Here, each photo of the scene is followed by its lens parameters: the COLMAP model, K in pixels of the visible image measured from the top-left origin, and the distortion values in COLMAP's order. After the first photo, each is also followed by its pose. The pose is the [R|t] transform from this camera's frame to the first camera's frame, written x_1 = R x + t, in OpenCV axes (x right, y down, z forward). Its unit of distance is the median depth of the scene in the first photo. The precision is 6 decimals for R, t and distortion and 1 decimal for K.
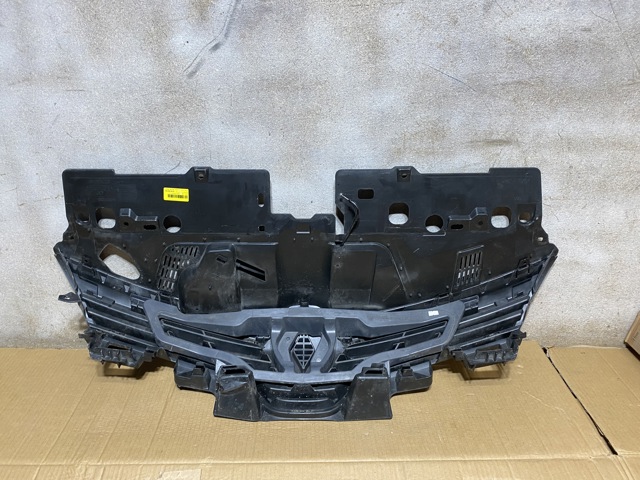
lens RADIAL K [[488.2, 0, 313.0], [0, 488.2, 245.1], [0, 0, 1]] dist [0.022353, -0.025647]
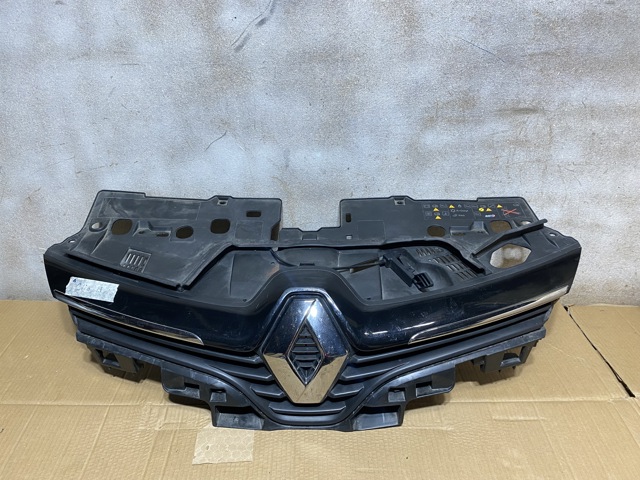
lens RADIAL K [[488.2, 0, 318.8], [0, 488.2, 237.7], [0, 0, 1]] dist [0.022353, -0.025647]
pose [[0.999919, -0.003425, -0.012245, -0.059325], [0.003769, 0.999596, 0.028185, 0.035176], [0.012144, -0.028229, 0.999528, -0.078700]]
